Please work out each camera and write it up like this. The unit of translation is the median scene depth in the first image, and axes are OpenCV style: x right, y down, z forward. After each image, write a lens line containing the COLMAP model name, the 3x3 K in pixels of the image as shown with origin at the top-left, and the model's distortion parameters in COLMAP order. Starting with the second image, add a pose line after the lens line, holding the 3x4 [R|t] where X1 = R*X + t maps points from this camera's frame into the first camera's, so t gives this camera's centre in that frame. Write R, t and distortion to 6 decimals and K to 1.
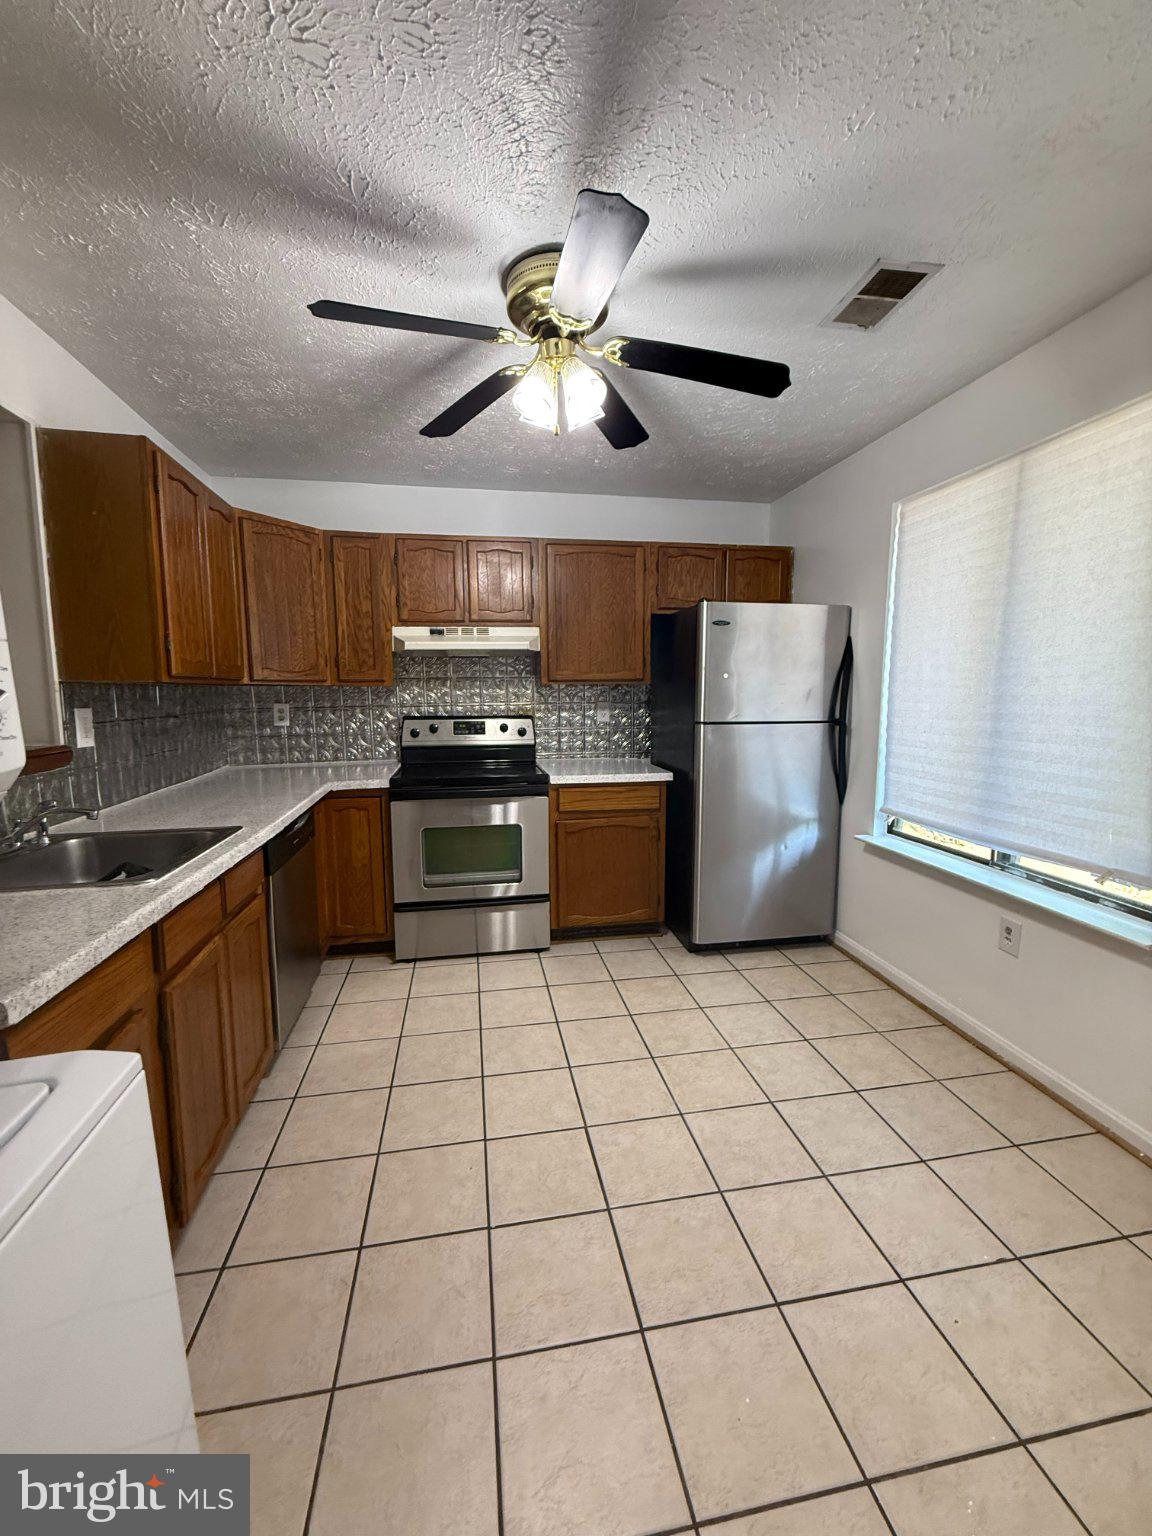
lens RADIAL K [[619.2, 0, 576.0], [0, 619.2, 768.0], [0, 0, 1]] dist [-0.000079, 0.000102]
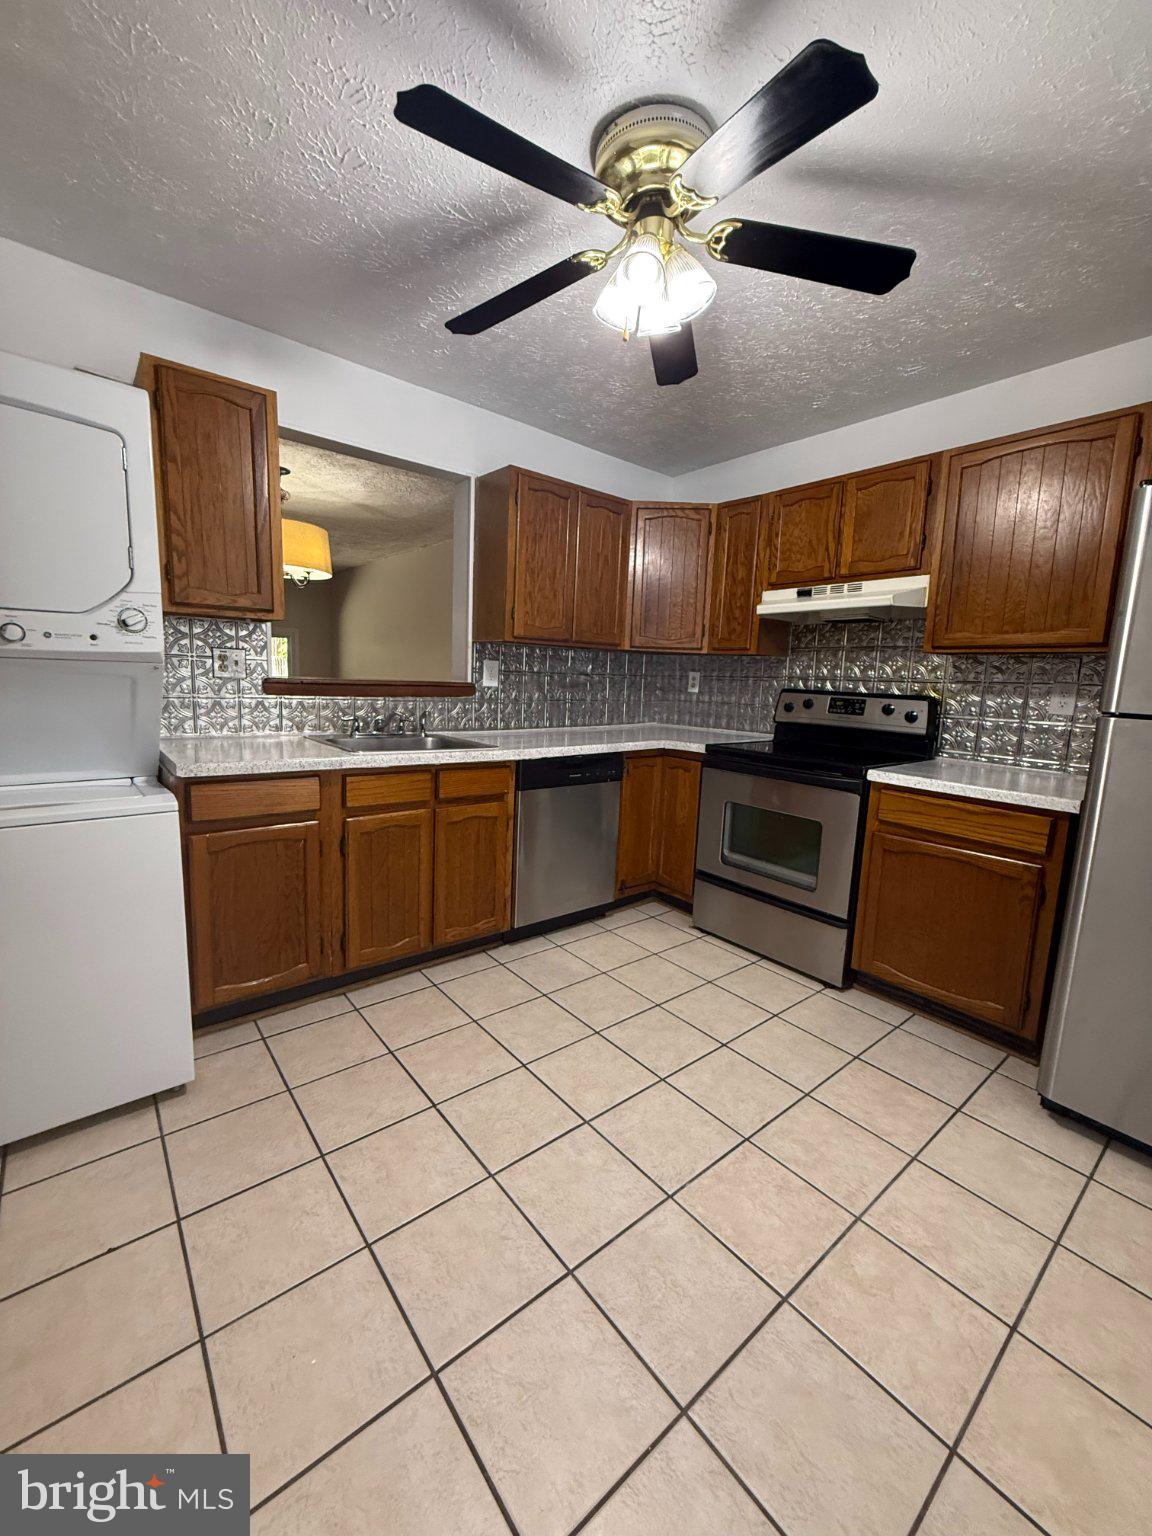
lens RADIAL K [[619.2, 0, 576.0], [0, 619.2, 768.0], [0, 0, 1]] dist [-0.000079, 0.000102]
pose [[0.479838, 0.153918, -0.863750, 0.438586], [-0.149816, 0.984406, 0.092191, -0.005526], [0.864471, 0.085166, 0.495415, 0.307230]]
